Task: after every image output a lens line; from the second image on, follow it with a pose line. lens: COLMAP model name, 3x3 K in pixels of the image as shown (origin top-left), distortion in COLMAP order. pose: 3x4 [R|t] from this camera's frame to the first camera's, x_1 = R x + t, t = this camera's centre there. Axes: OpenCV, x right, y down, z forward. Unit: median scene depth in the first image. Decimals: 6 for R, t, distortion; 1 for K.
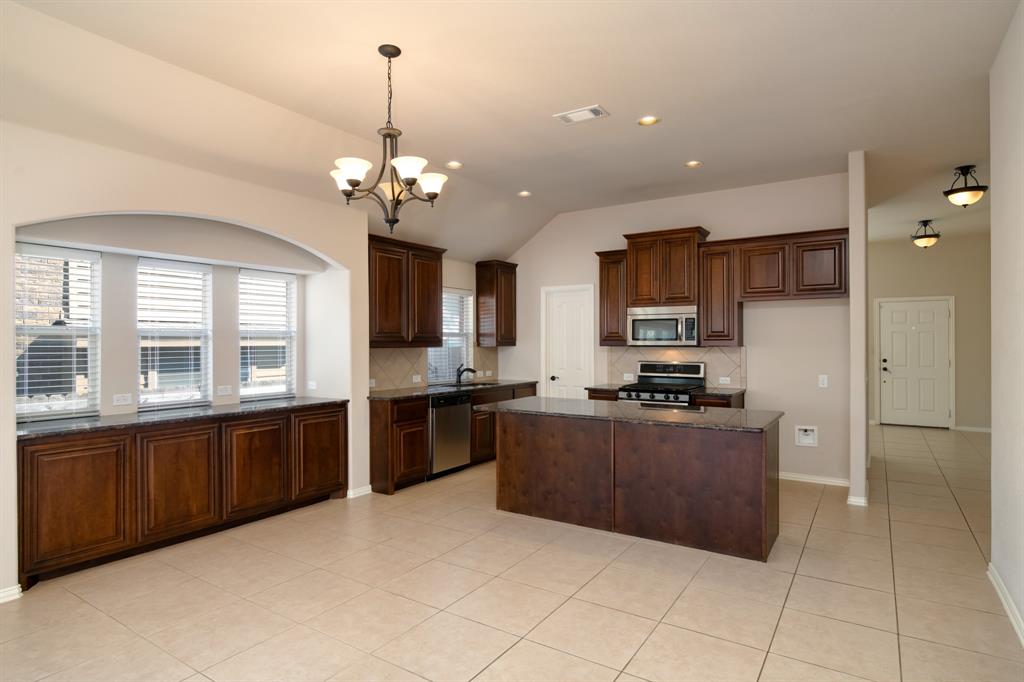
lens RADIAL K [[556.7, 0, 514.3], [0, 556.7, 342.7], [0, 0, 1]] dist [0.004815, -0.001815]
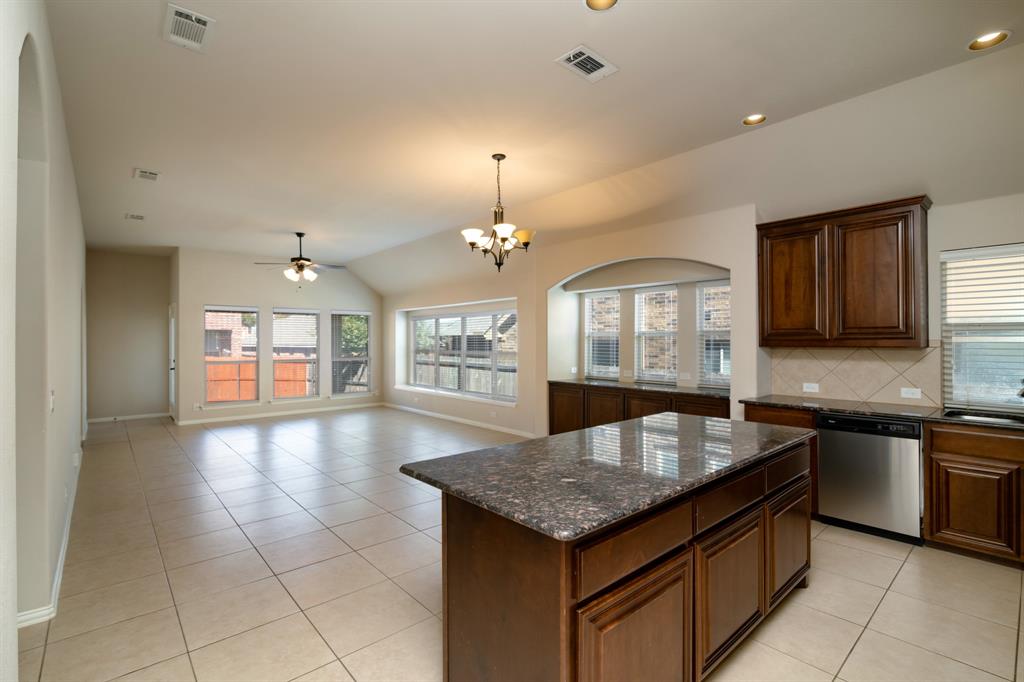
lens RADIAL K [[466.5, 0, 505.2], [0, 466.5, 339.8], [0, 0, 1]] dist [-0.013572, 0.000153]
pose [[-0.277803, 0.002390, -0.960635, 0.540965], [0.003109, 0.999994, 0.001589, -0.003610], [0.960633, -0.002545, -0.277809, 0.717328]]
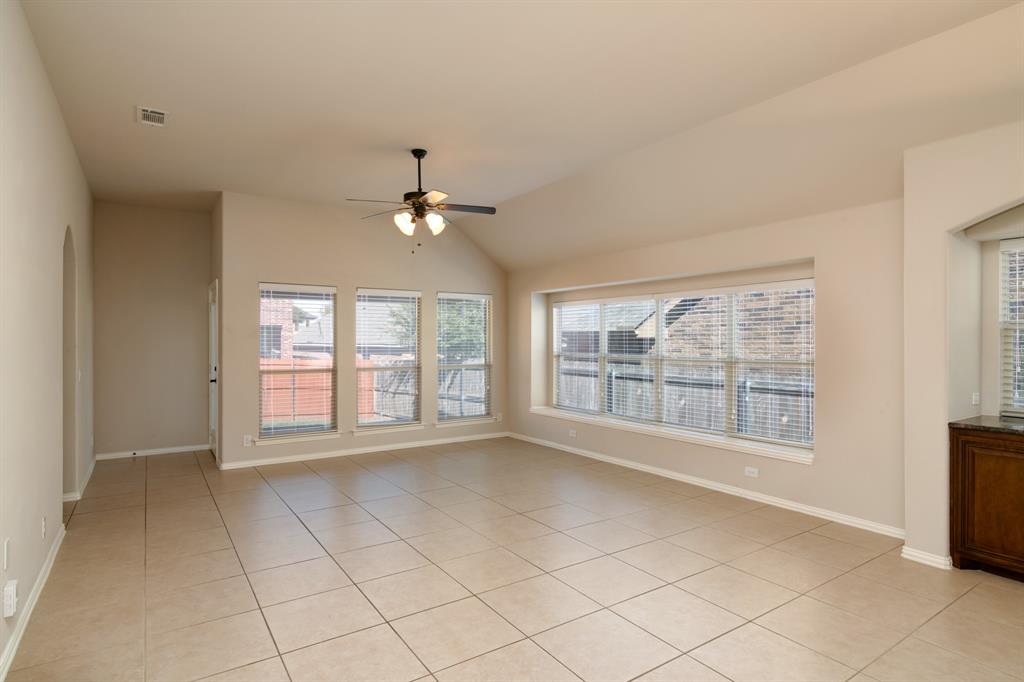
lens RADIAL K [[532.2, 0, 494.3], [0, 532.2, 336.7], [0, 0, 1]] dist [-0.006300, -0.002533]
pose [[-0.408199, -0.000700, -0.912893, 0.210567], [0.001837, 0.999997, -0.001589, -0.001099], [0.912891, -0.002325, -0.408197, 0.301142]]
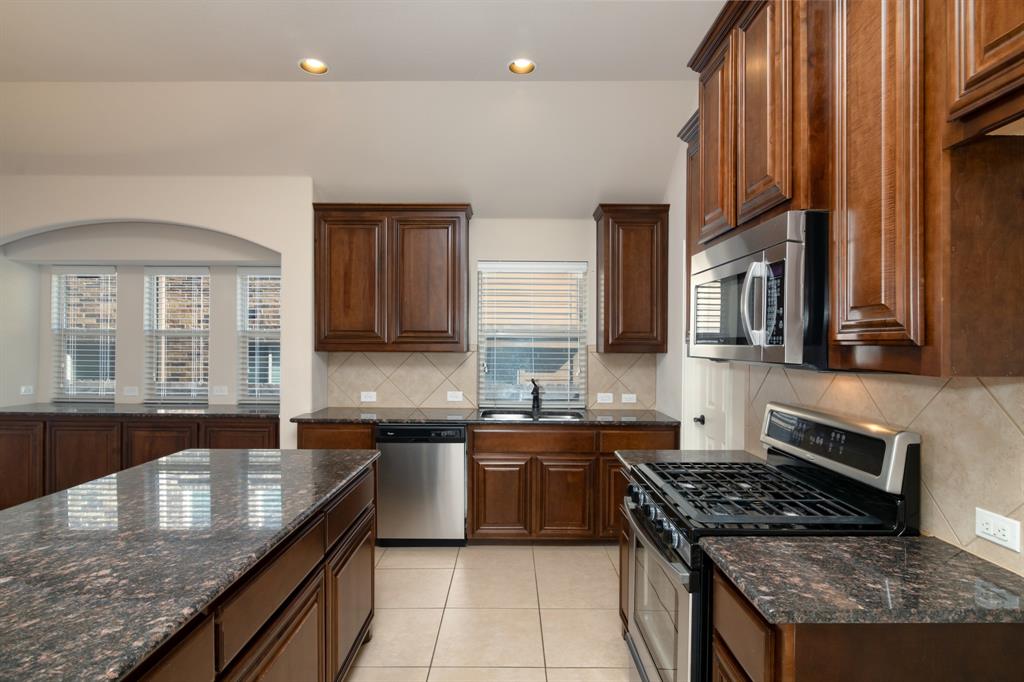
lens RADIAL K [[532.2, 0, 514.1], [0, 532.2, 347.2], [0, 0, 1]] dist [-0.006300, -0.002533]
pose [[0.550983, 0.010901, -0.834445, 0.450507], [-0.008619, 0.999936, 0.007371, -0.003104], [0.834472, 0.003131, 0.551042, 0.732806]]
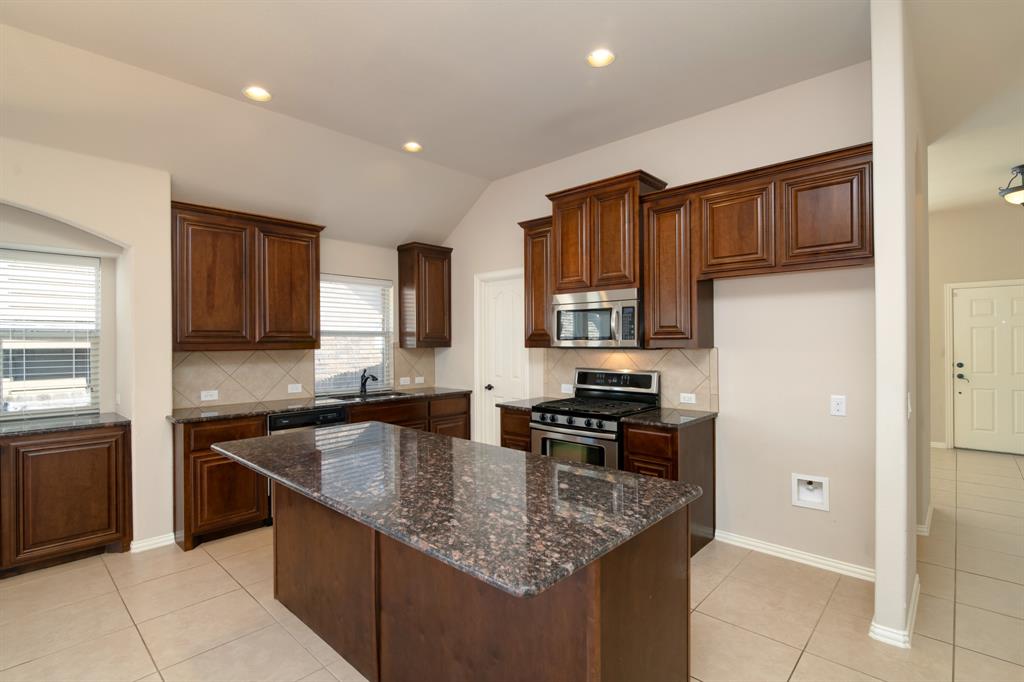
lens RADIAL K [[482.9, 0, 511.1], [0, 482.9, 342.3], [0, 0, 1]] dist [-0.005961, 0.000667]
pose [[0.985032, -0.002534, -0.172353, 0.269939], [0.002569, 0.999997, -0.000024, -0.001225], [0.172353, -0.000419, 0.985035, 0.385645]]
